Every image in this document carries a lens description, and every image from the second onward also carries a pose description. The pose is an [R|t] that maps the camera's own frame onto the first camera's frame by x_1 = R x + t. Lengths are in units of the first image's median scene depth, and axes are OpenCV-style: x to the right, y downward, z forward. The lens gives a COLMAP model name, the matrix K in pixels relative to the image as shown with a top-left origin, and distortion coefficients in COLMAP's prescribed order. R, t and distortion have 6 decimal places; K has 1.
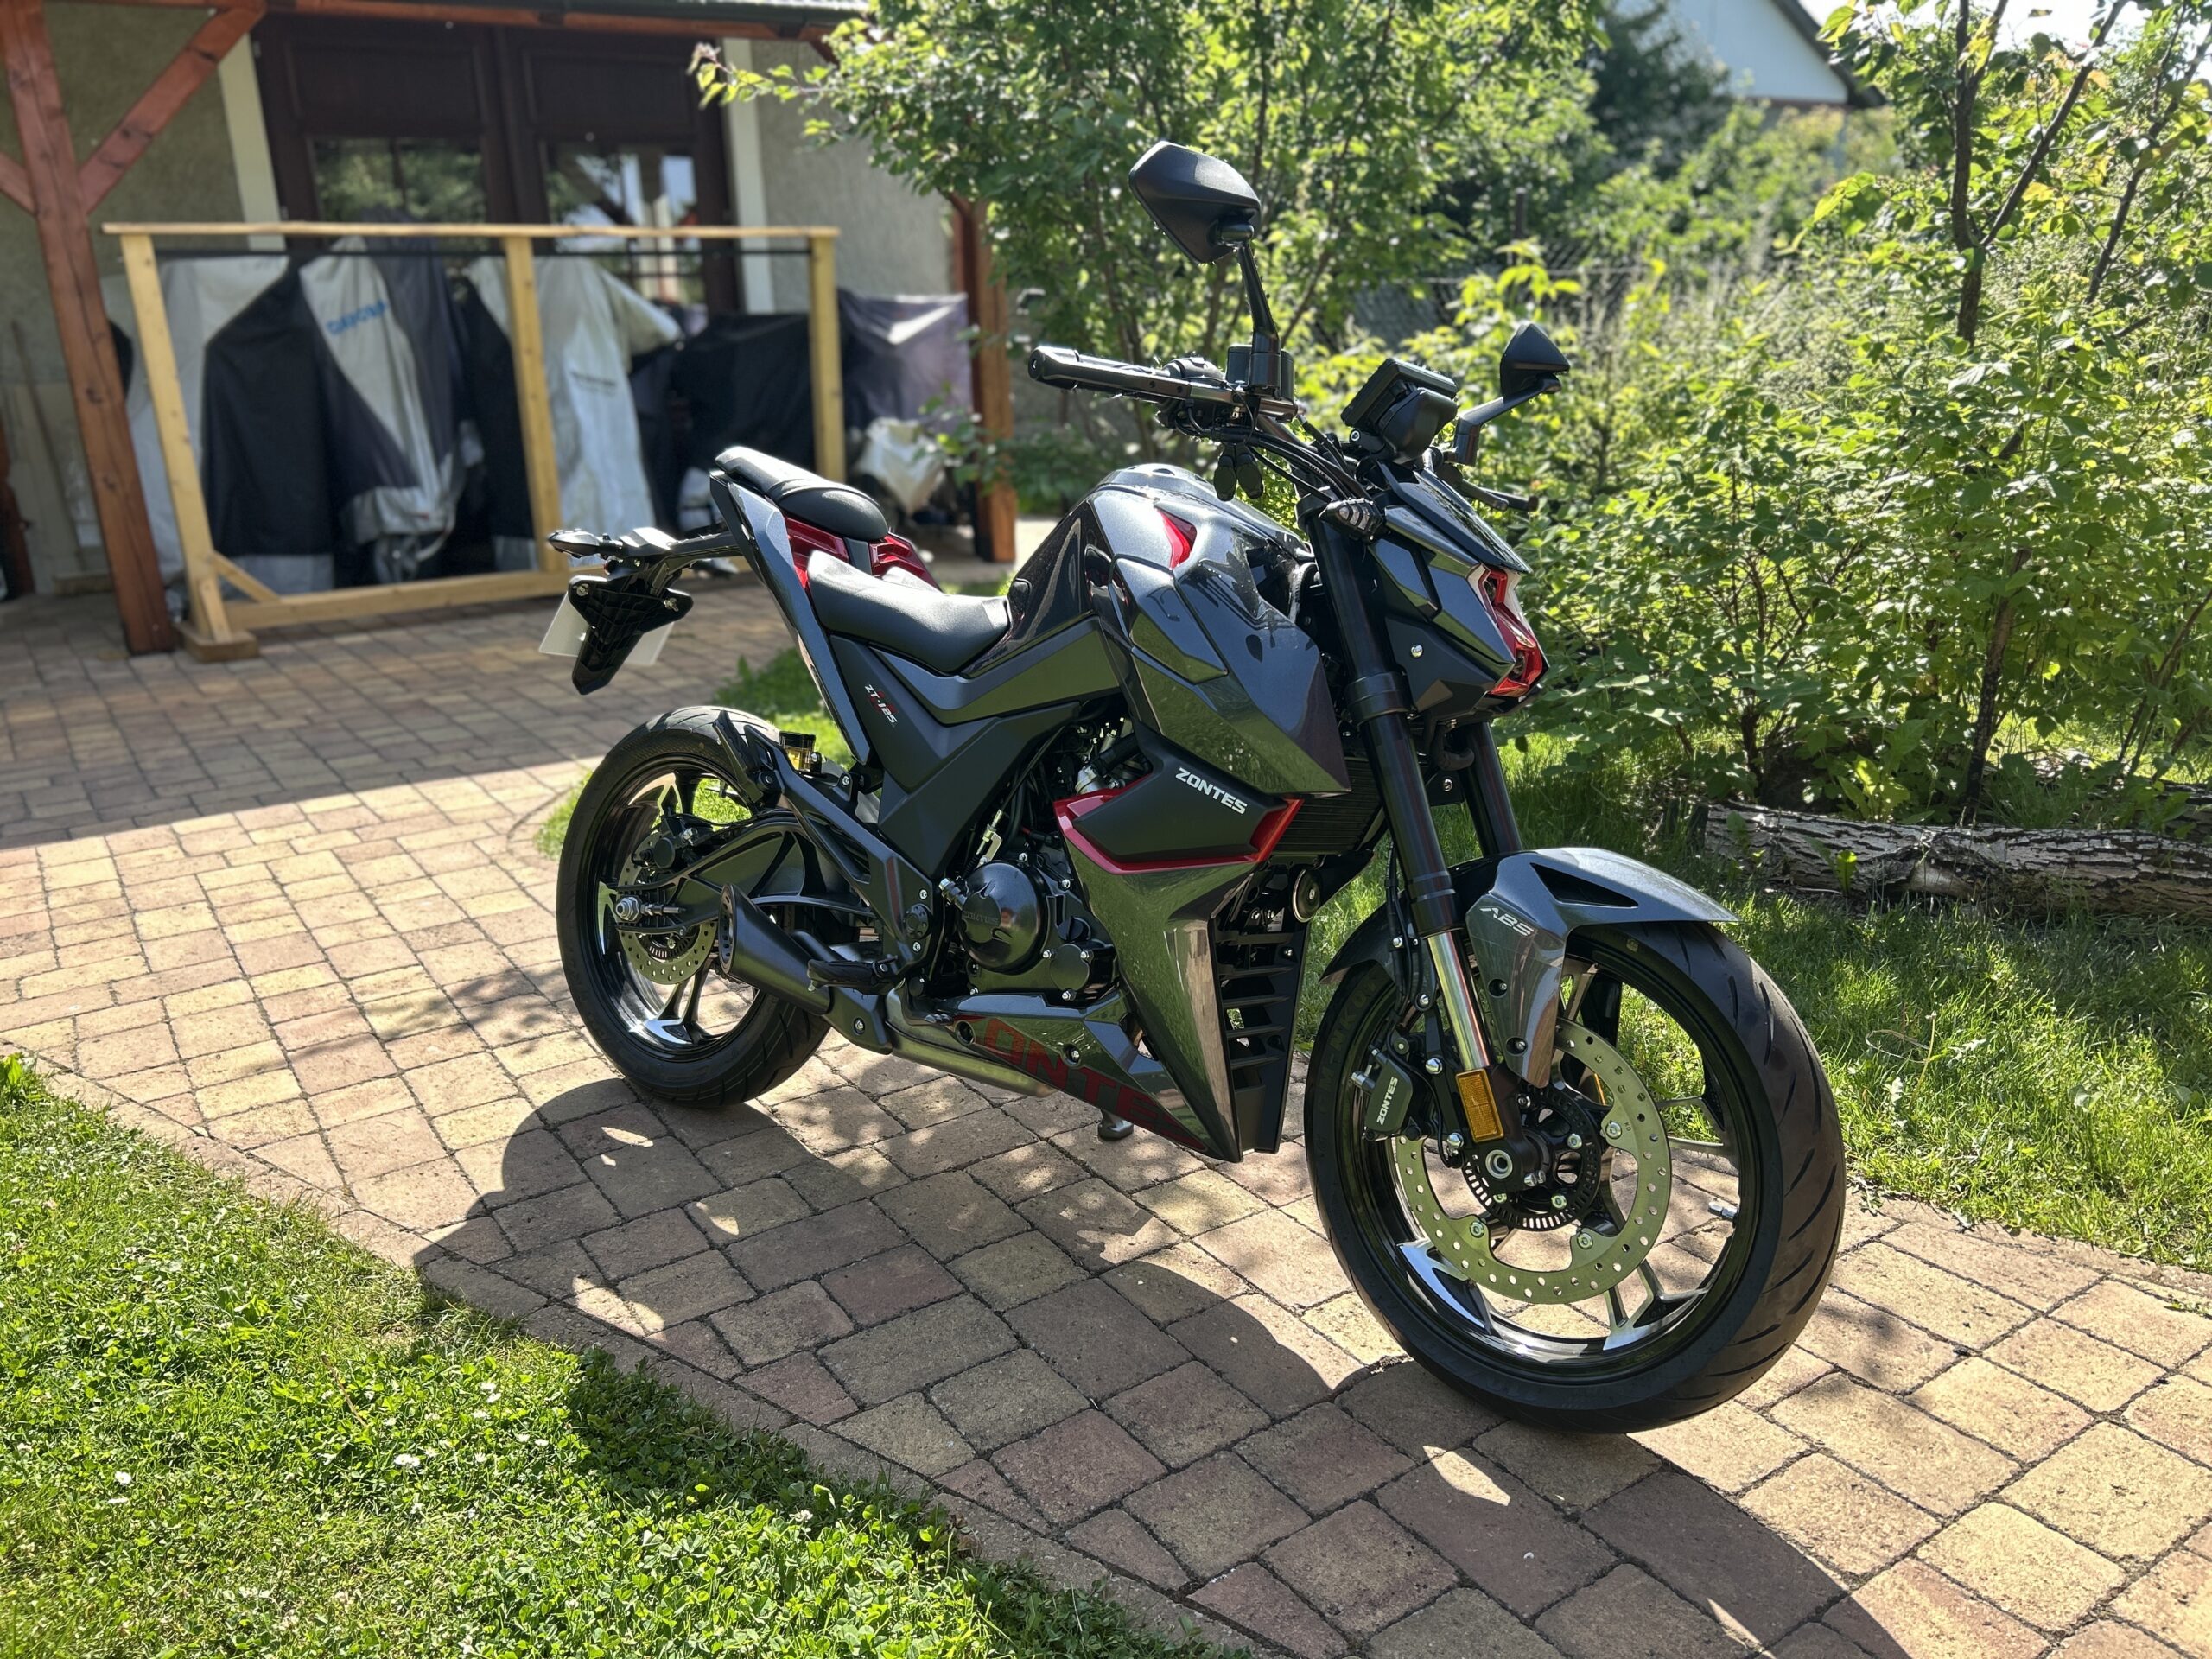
lens RADIAL K [[1677.3, 0, 1106.7], [0, 1677.3, 838.9], [0, 0, 1]] dist [0.001016, -0.002808]
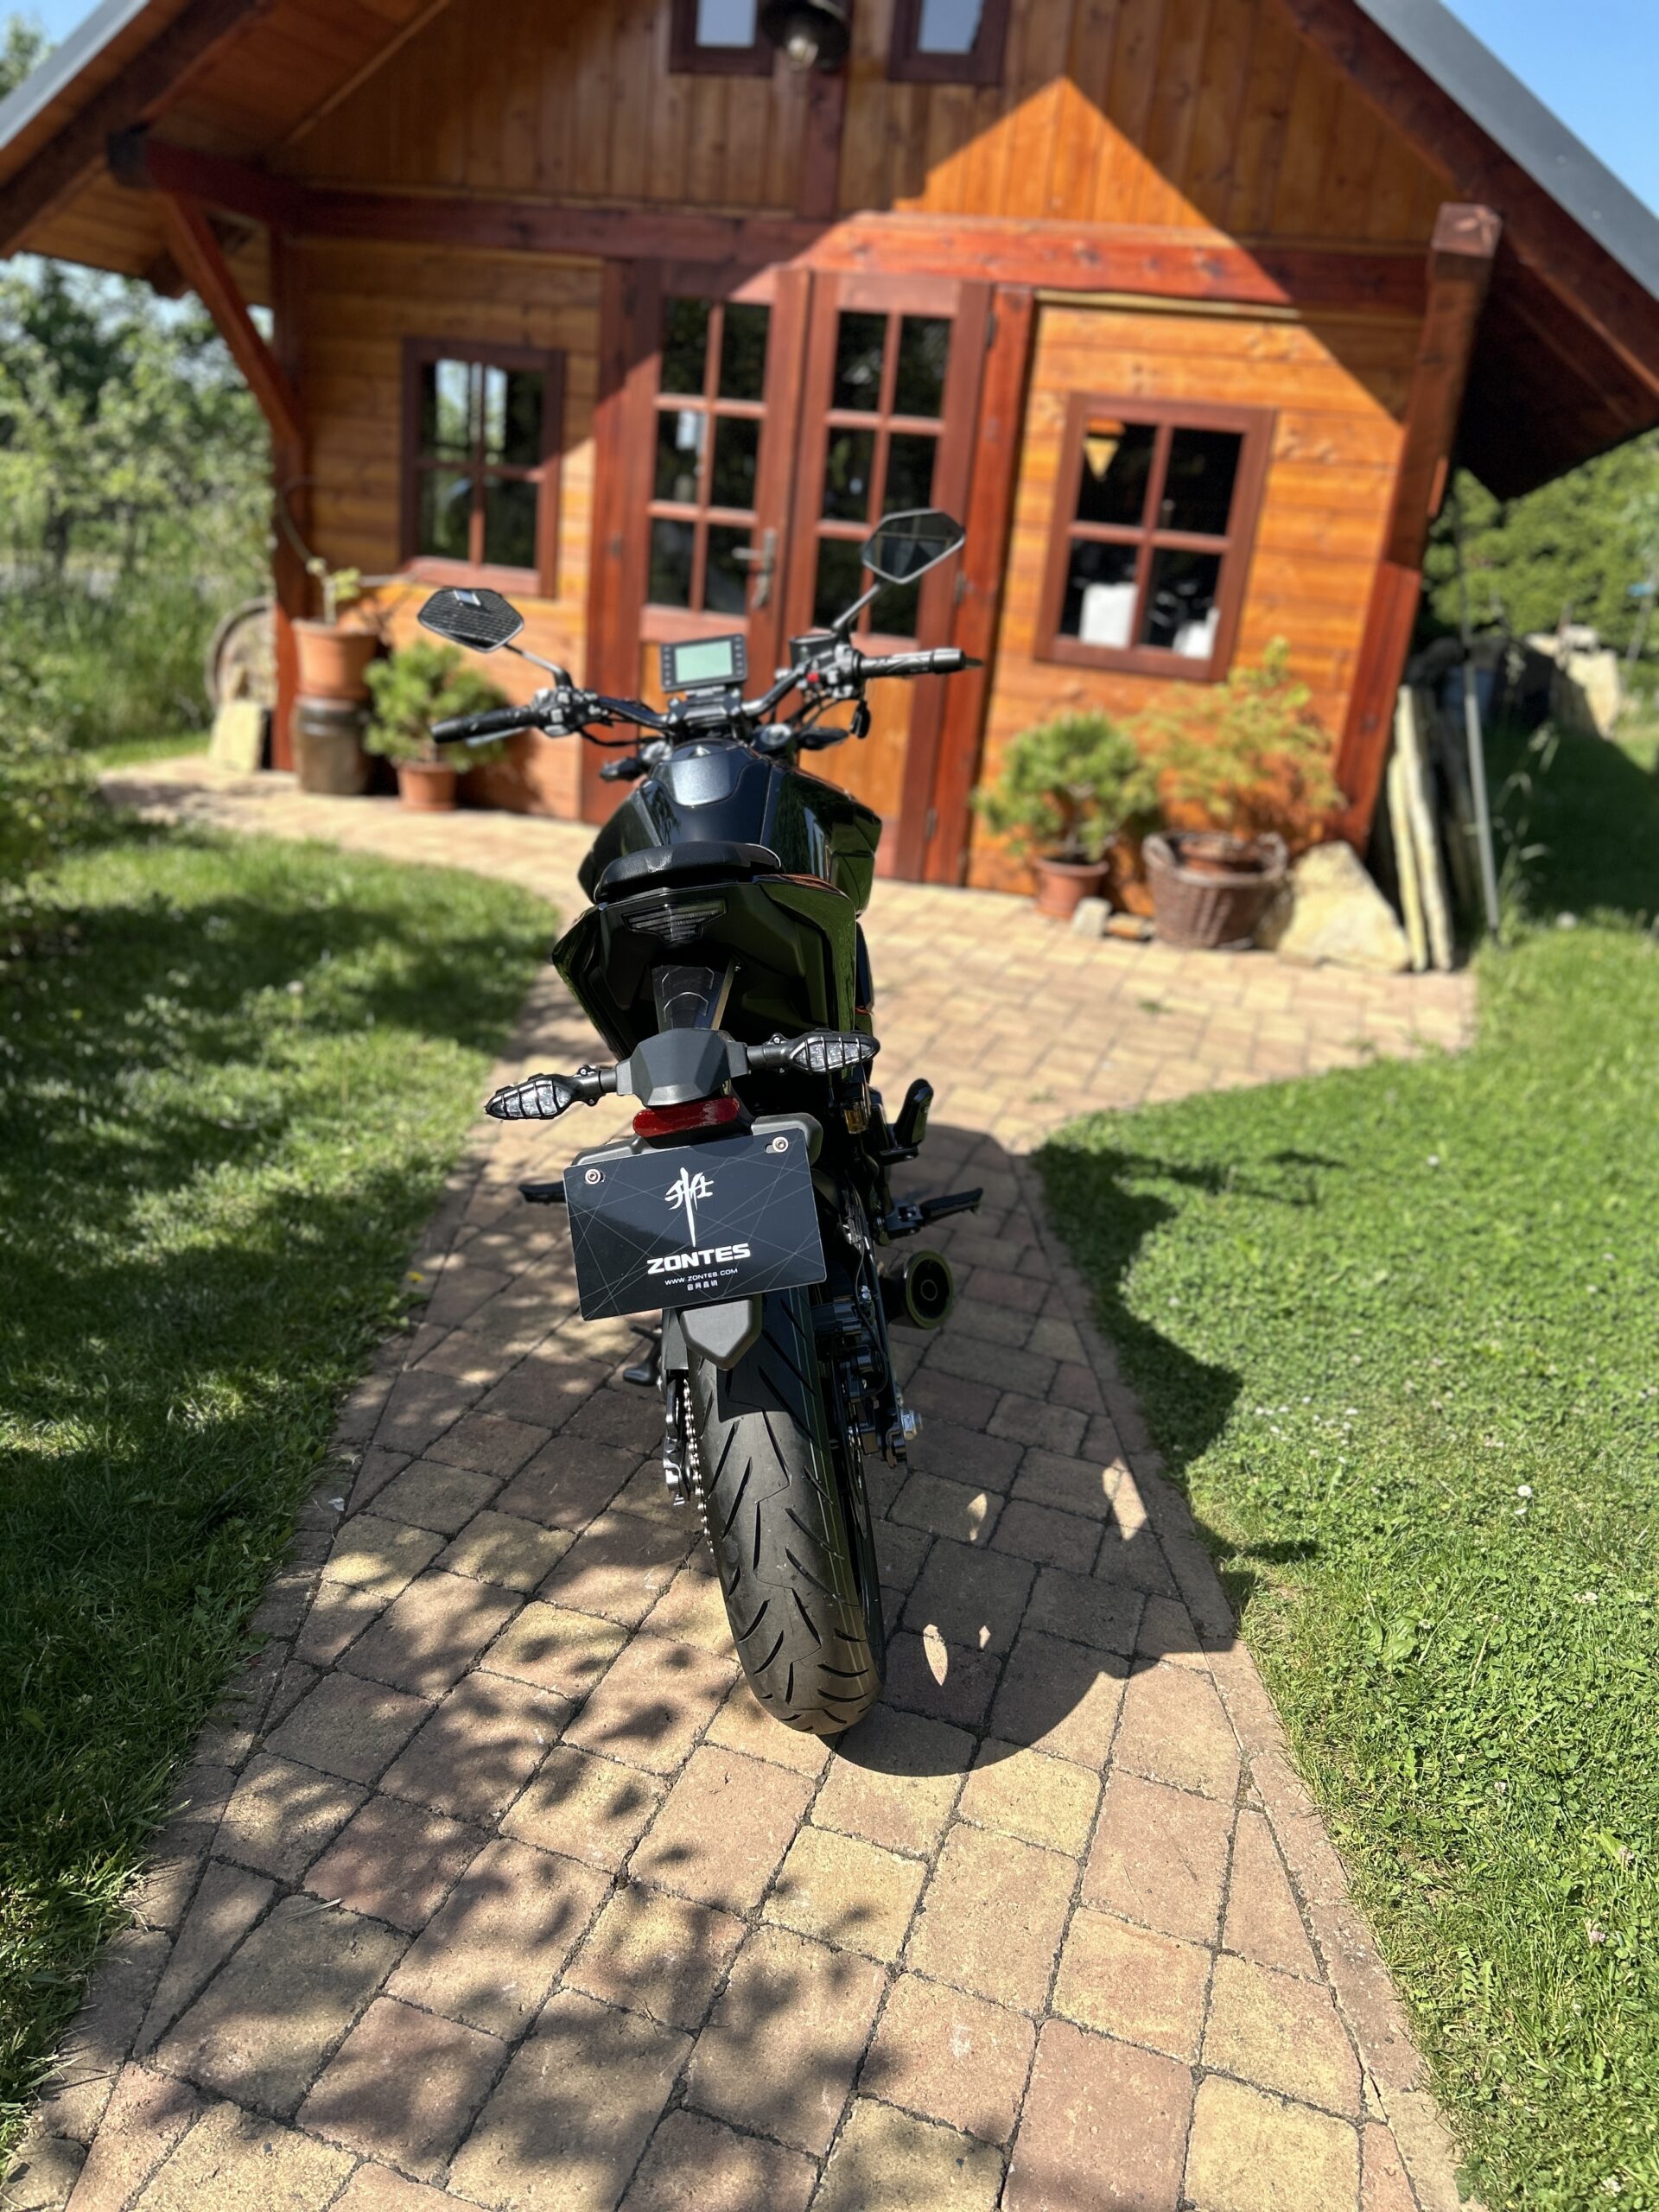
lens RADIAL K [[1677.3, 0, 824.9], [0, 1677.3, 1114.4], [0, 0, 1]] dist [0.001016, -0.002808]
pose [[-0.612872, -0.306833, 0.728176, -1.030390], [0.157761, 0.855463, 0.493249, -0.616996], [-0.774273, 0.417176, -0.475884, 1.772386]]
